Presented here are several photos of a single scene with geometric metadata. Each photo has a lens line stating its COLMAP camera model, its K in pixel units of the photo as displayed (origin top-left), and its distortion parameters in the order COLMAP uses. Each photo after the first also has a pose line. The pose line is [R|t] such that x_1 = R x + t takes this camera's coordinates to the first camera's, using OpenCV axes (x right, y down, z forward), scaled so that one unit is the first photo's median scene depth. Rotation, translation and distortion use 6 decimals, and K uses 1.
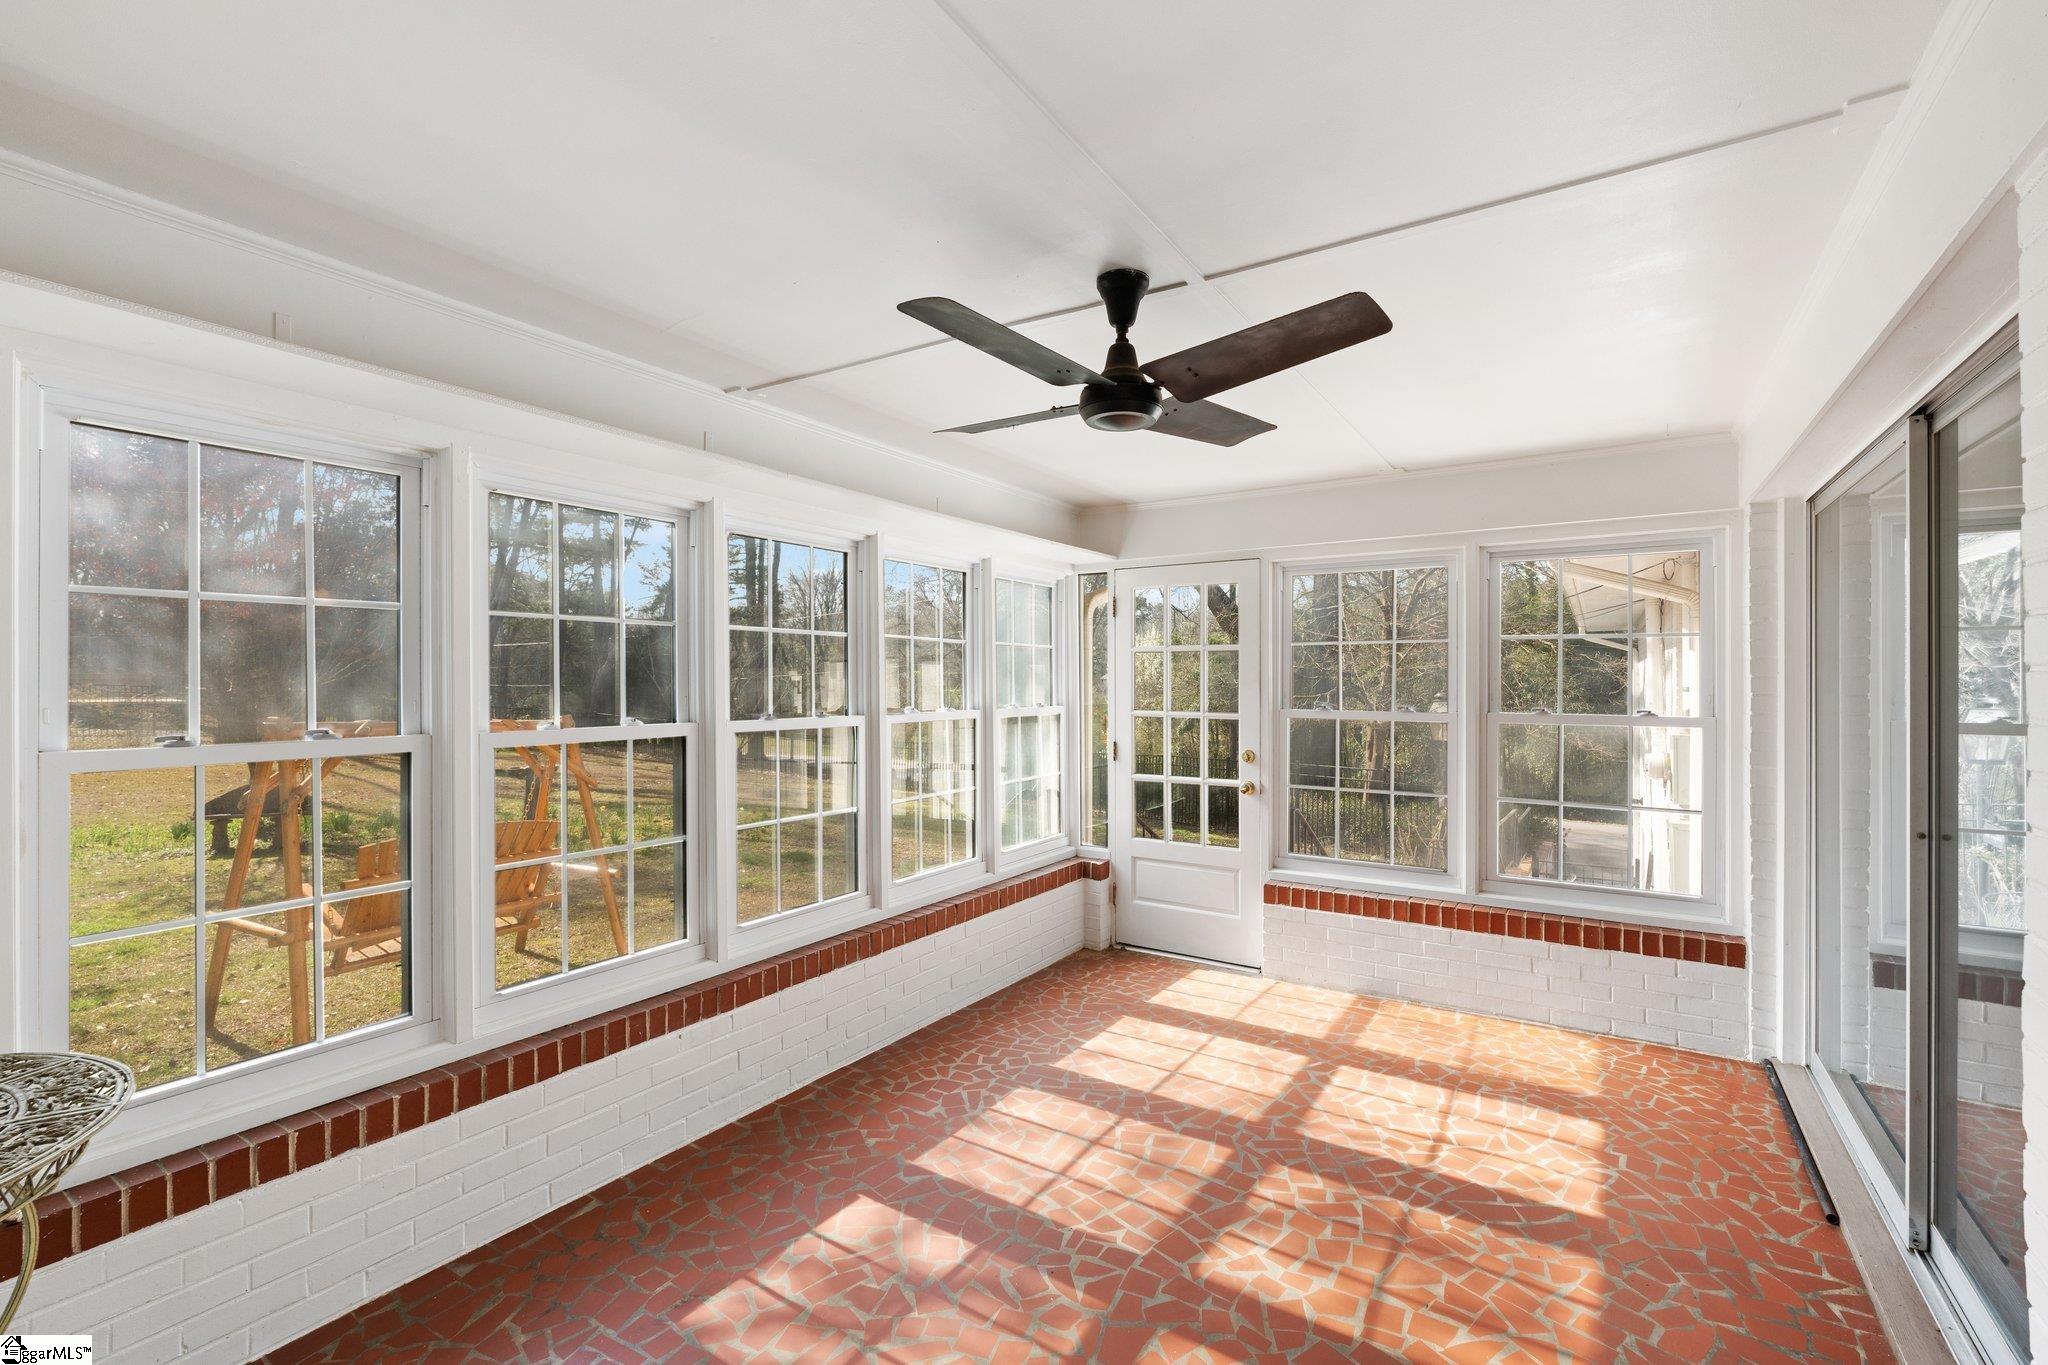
lens RADIAL K [[889.2, 0, 1021.5], [0, 889.2, 684.2], [0, 0, 1]] dist [0.000708, -0.000948]
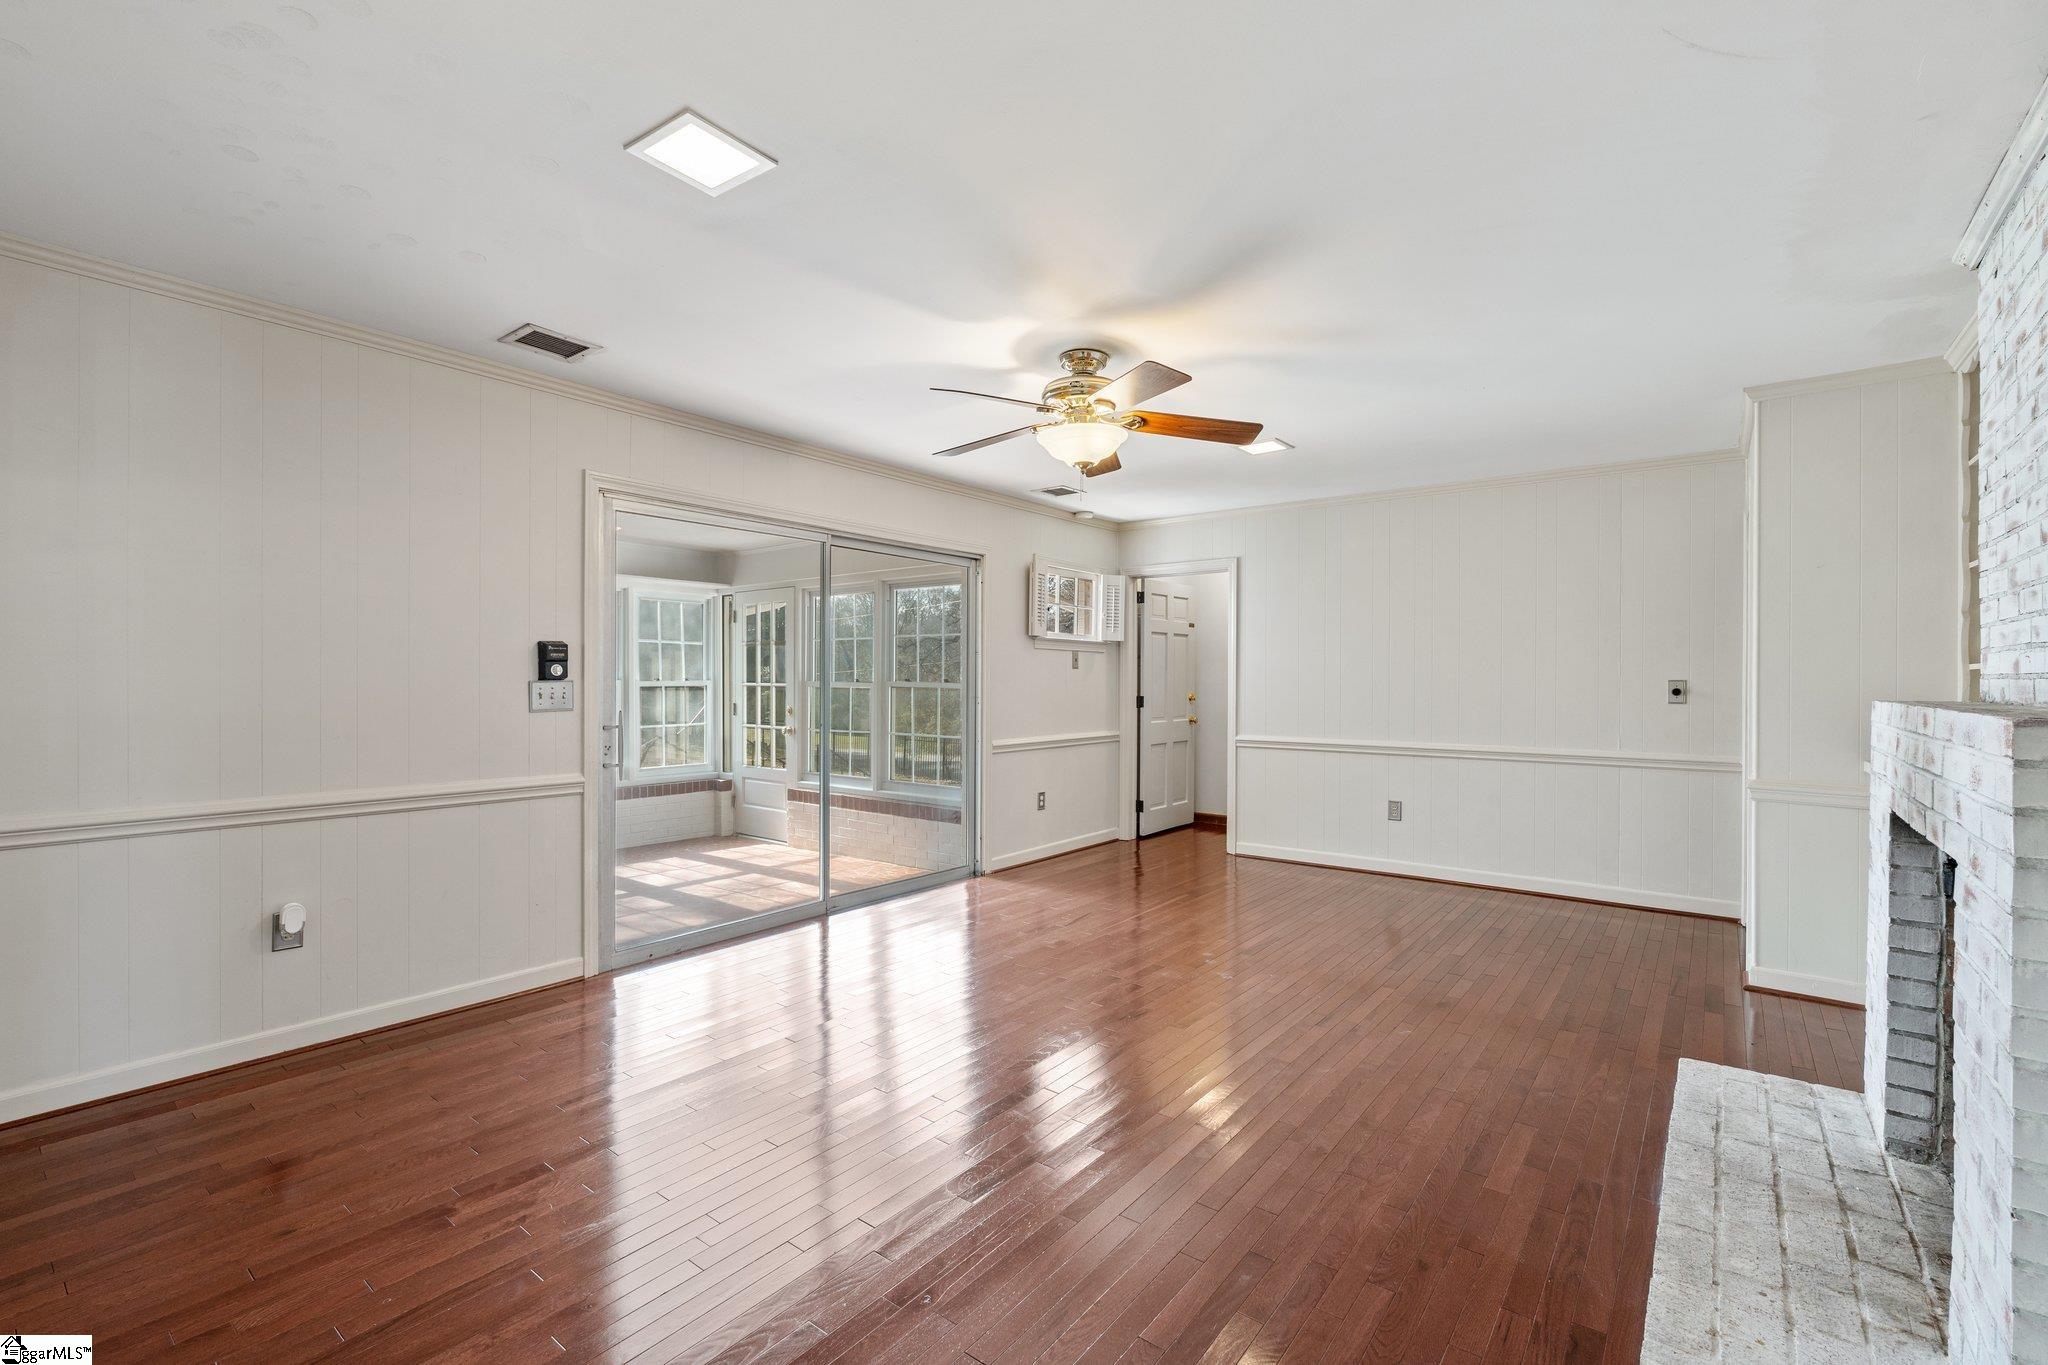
lens RADIAL K [[889.2, 0, 1034.5], [0, 889.2, 683.1], [0, 0, 1]] dist [0.000708, -0.000948]
pose [[0.997385, 0.009526, -0.071641, 0.755809], [-0.009048, 0.999935, 0.006990, 0.014372], [0.071703, -0.006324, 0.997406, -0.530374]]
